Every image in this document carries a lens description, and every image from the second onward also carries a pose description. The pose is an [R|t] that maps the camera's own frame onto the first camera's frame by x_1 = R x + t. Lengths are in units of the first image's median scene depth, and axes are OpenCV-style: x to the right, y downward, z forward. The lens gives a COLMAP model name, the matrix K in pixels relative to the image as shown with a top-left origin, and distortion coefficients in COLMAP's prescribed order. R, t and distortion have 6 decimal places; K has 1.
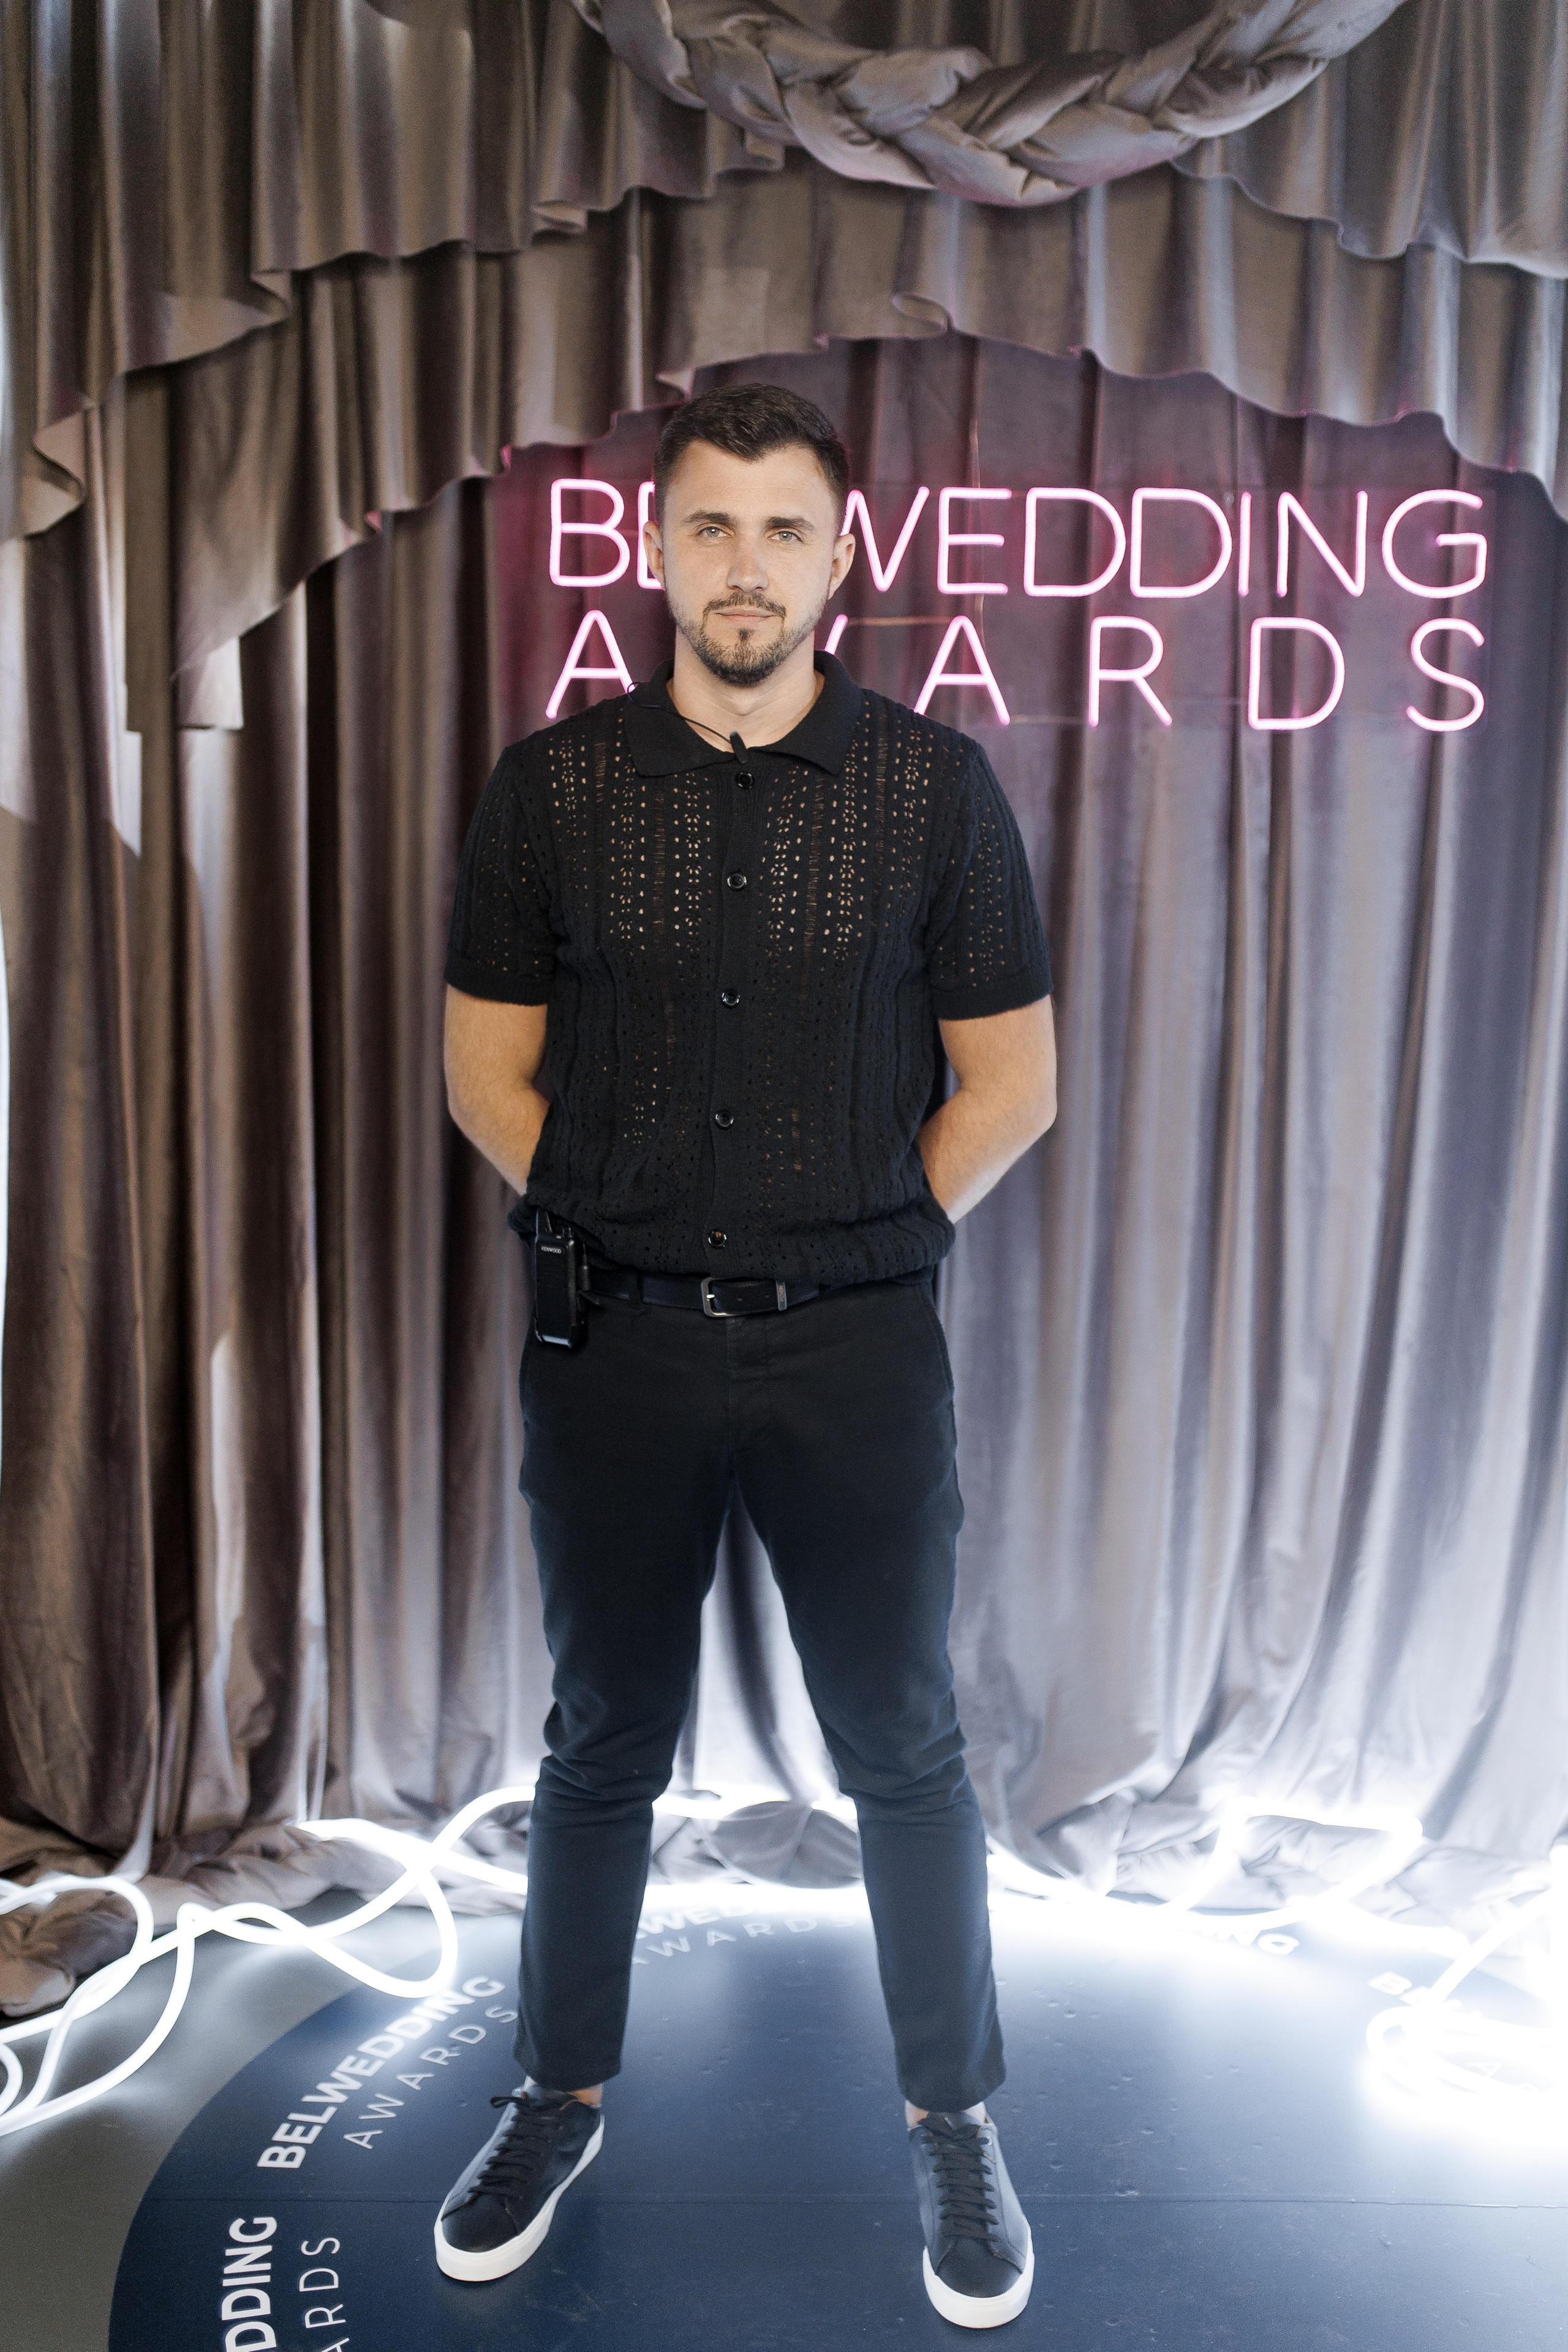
lens RADIAL K [[2427.8, 0, 750.6], [0, 2427.8, 1250.0], [0, 0, 1]] dist [0.000413, 0.000000]
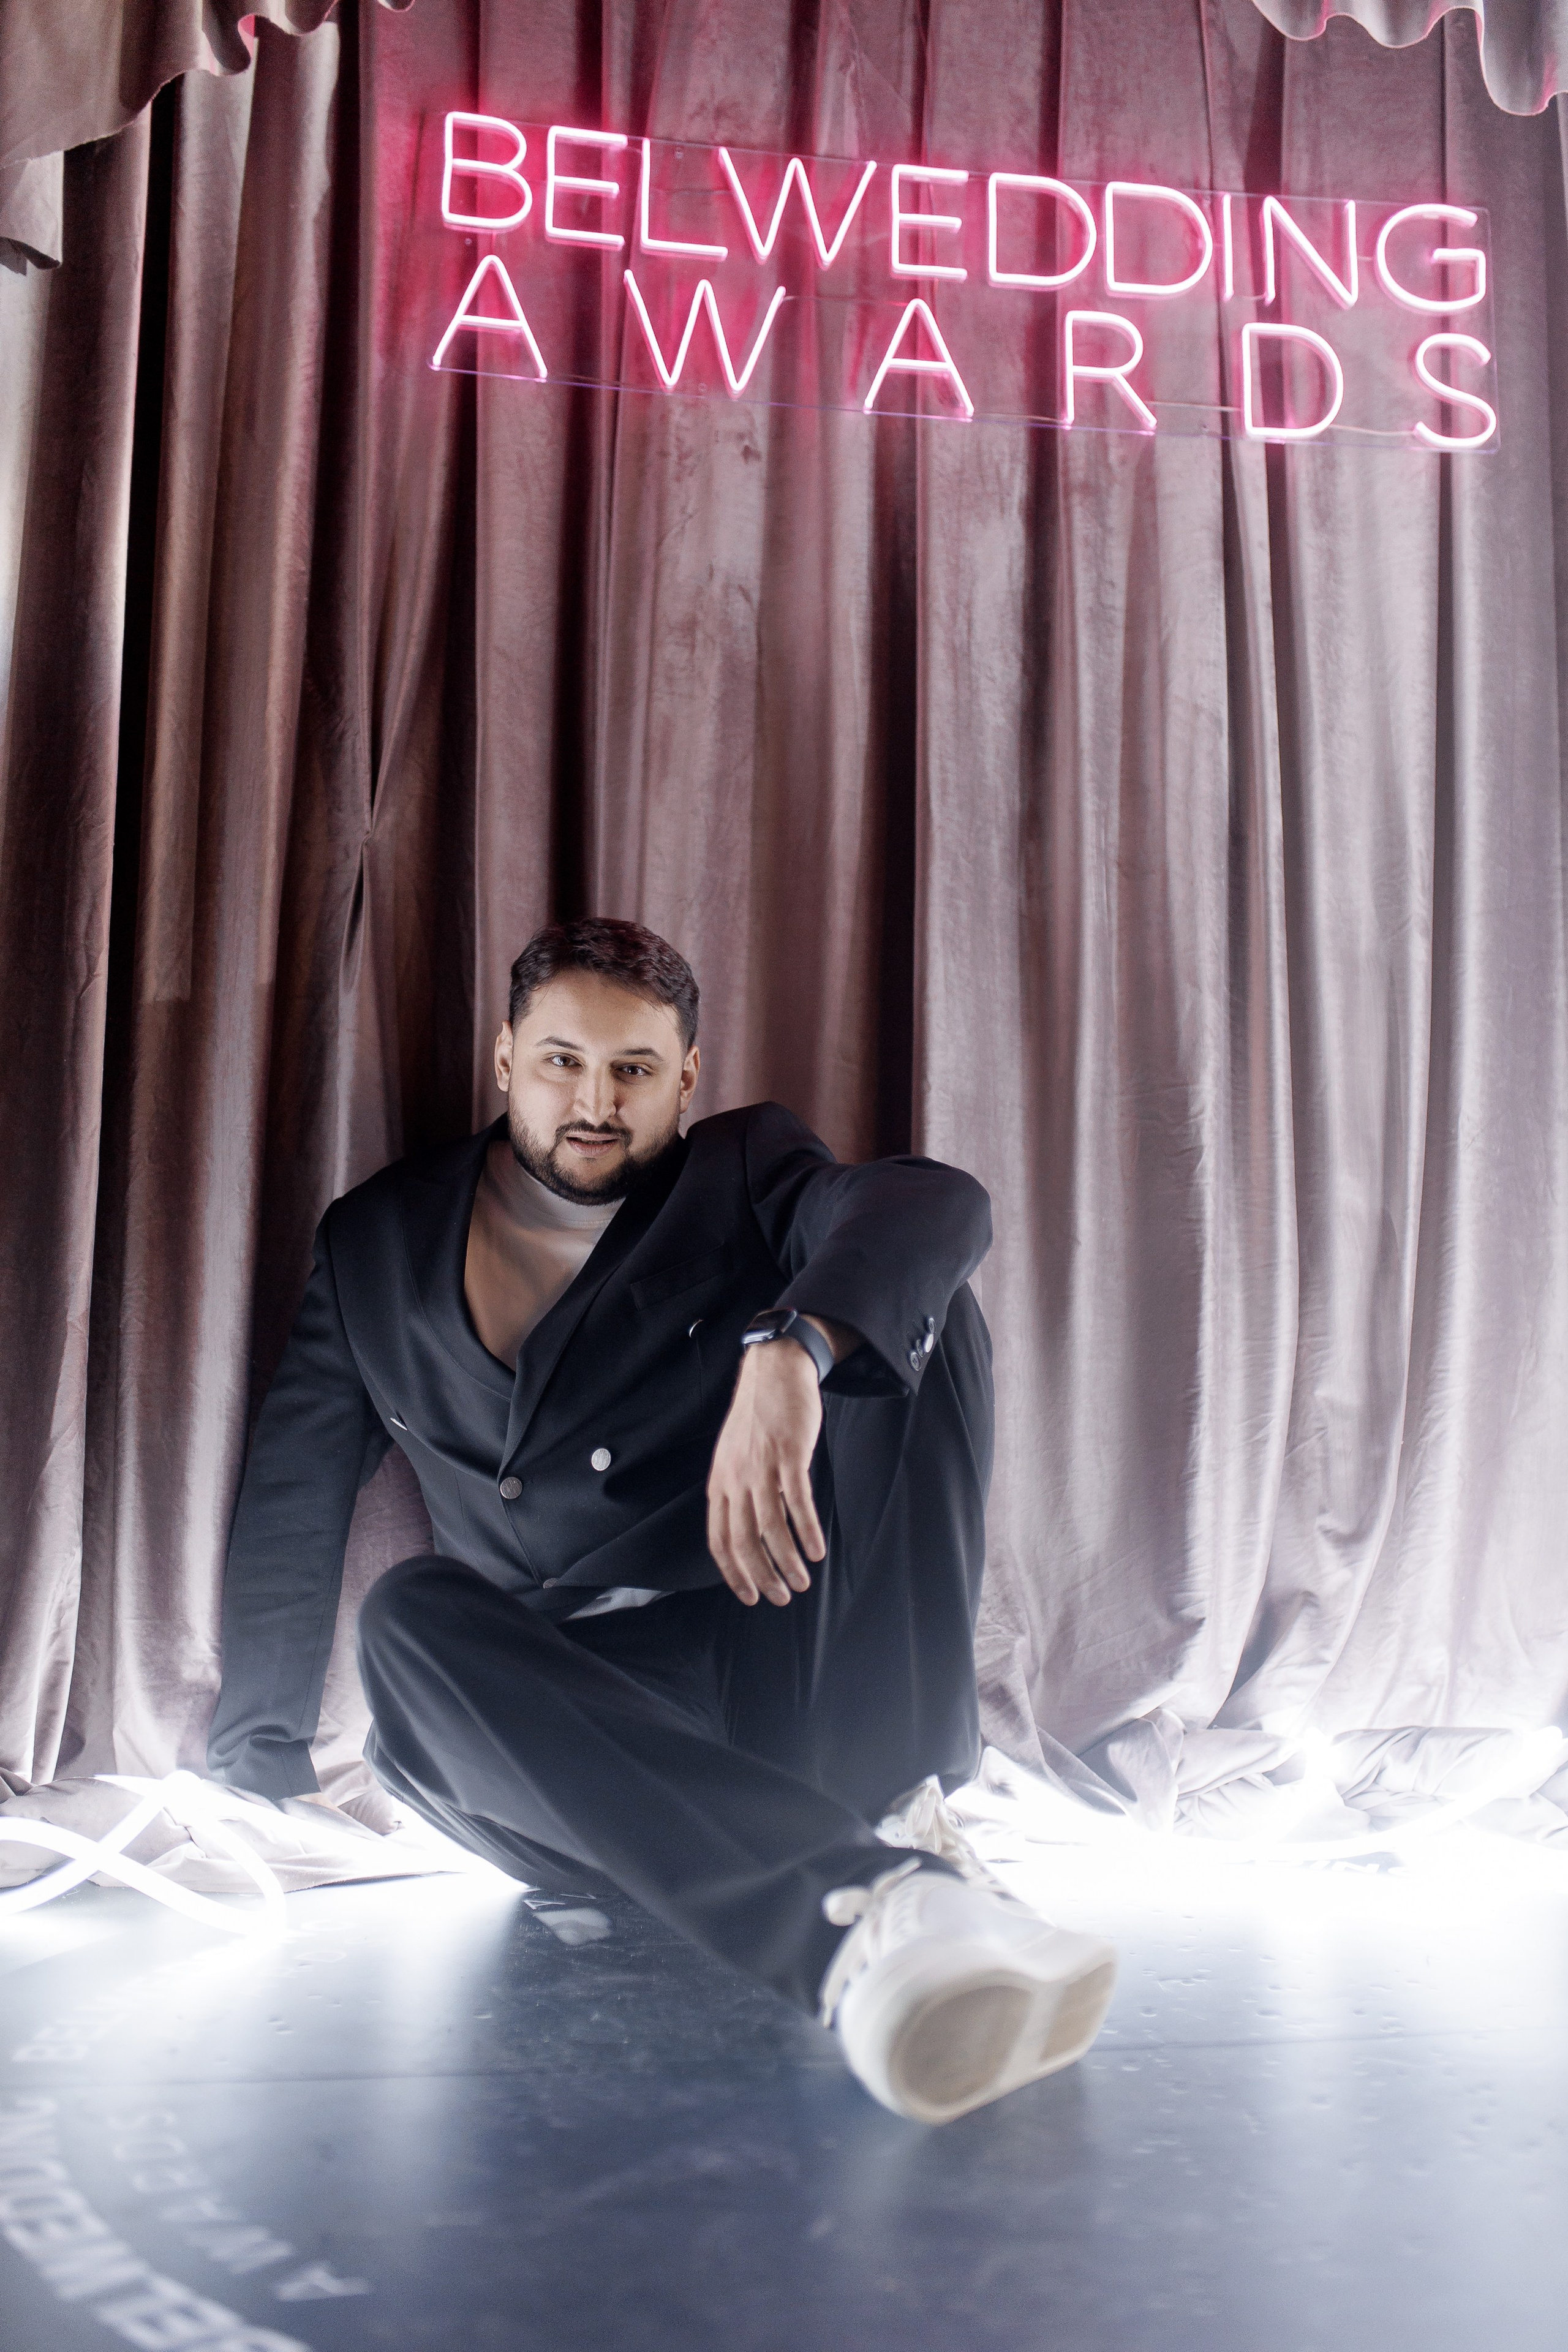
lens RADIAL K [[2427.8, 0, 794.6], [0, 2427.8, 1195.5], [0, 0, 1]] dist [0.000413, 0.000000]
pose [[0.981858, 0.029586, 0.187297, -0.109497], [0.025197, 0.958635, -0.283520, 0.291986], [-0.187938, 0.283096, 0.940498, 0.284913]]
